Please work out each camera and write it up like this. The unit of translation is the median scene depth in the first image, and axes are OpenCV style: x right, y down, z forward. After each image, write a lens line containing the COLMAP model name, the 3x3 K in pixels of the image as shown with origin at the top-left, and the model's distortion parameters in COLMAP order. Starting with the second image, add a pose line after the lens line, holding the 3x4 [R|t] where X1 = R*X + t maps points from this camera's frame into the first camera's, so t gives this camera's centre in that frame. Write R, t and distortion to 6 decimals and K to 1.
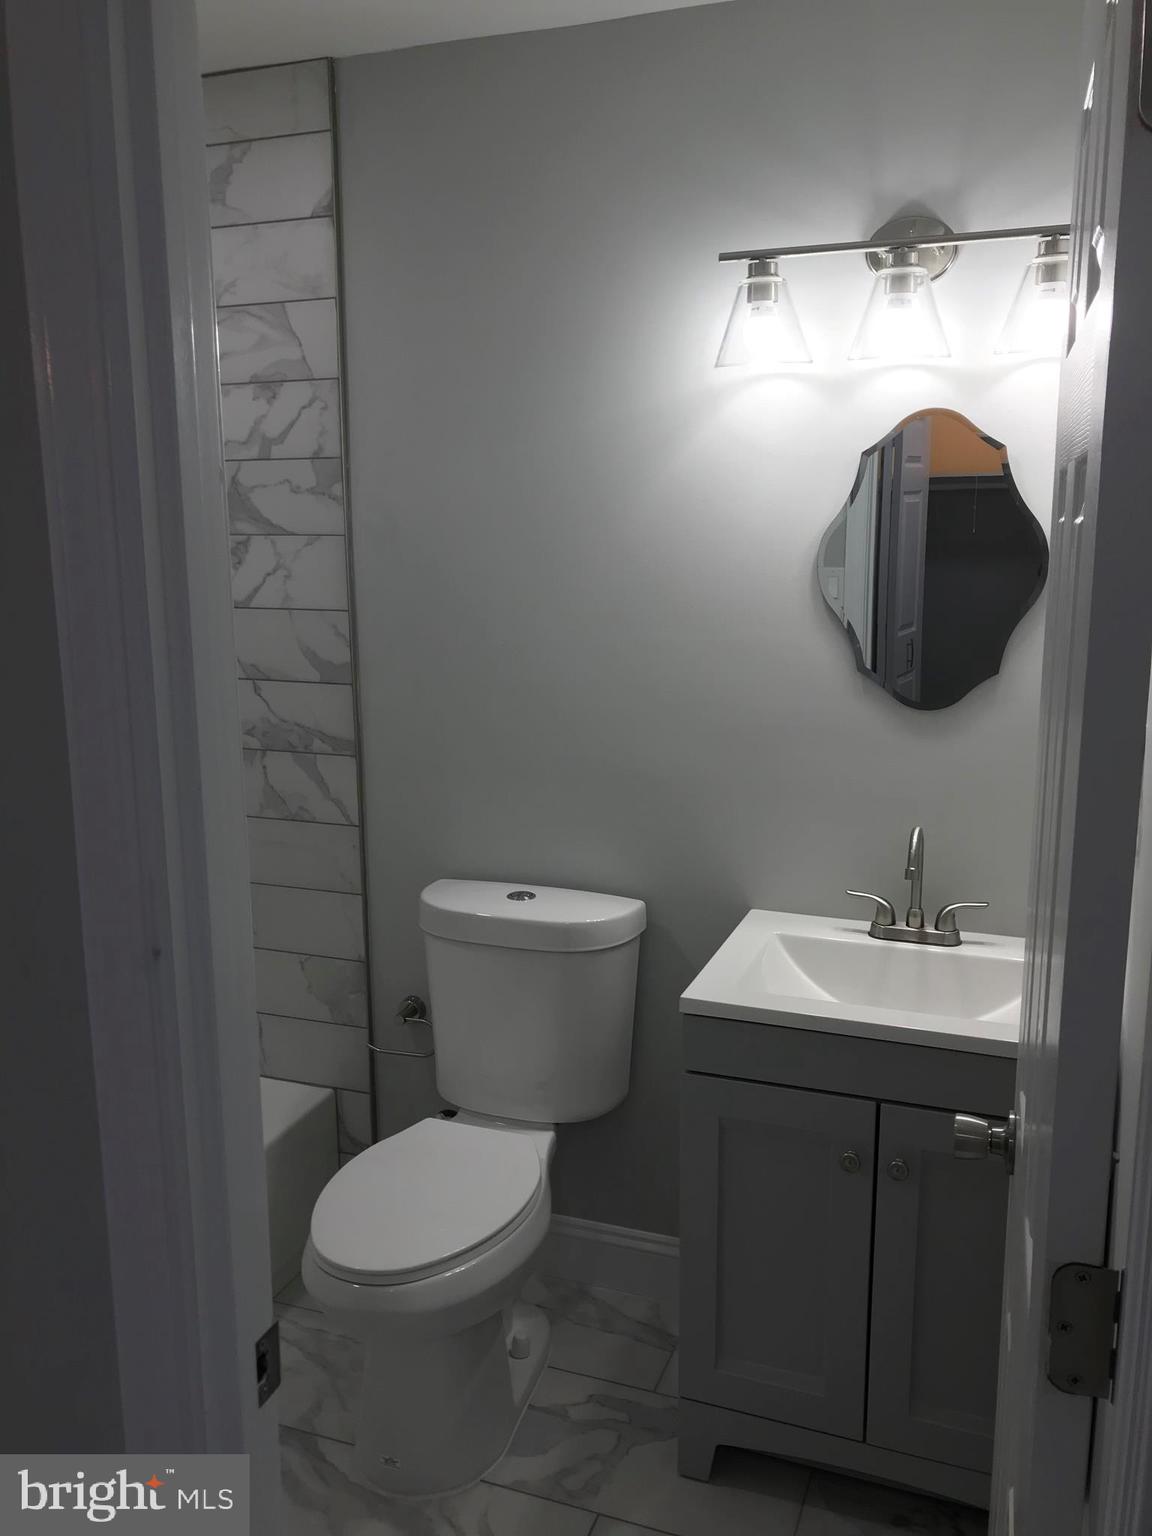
lens RADIAL K [[1271.1, 0, 581.8], [0, 1271.1, 765.6], [0, 0, 1]] dist [0.023547, -0.020517]
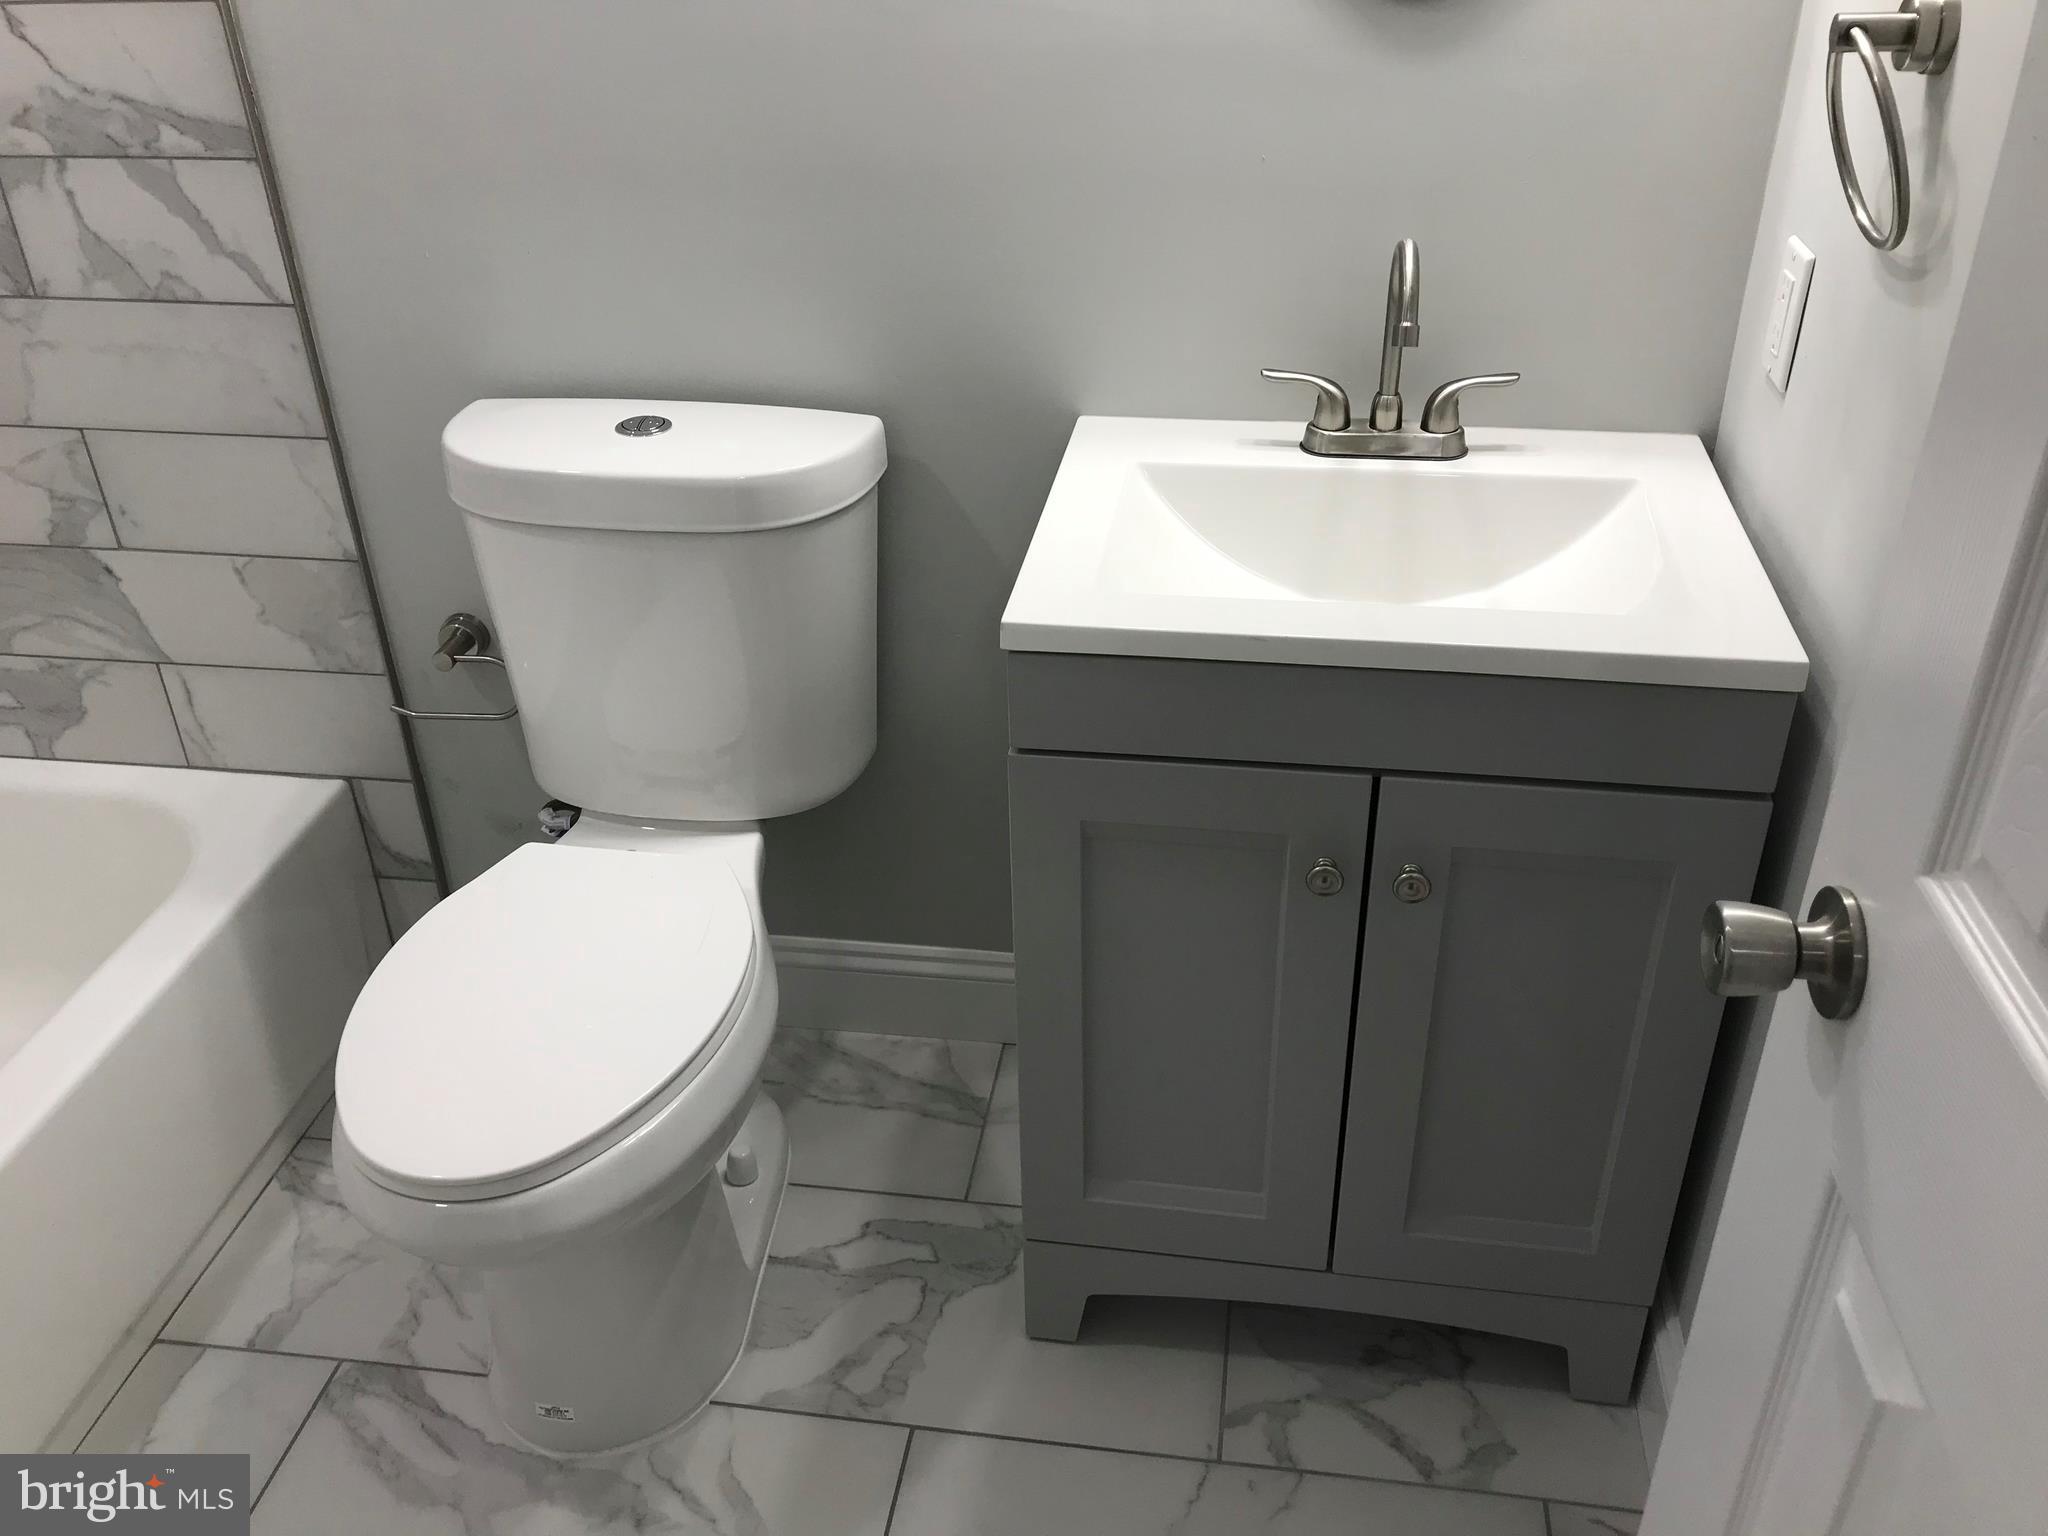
lens RADIAL K [[1694.7, 0, 1031.7], [0, 1694.7, 757.9], [0, 0, 1]] dist [0.023547, -0.020517]
pose [[0.977985, -0.120497, 0.170370, -0.024711], [0.055661, 0.937488, 0.343537, -0.000165], [-0.201115, -0.326491, 0.923556, 0.258688]]
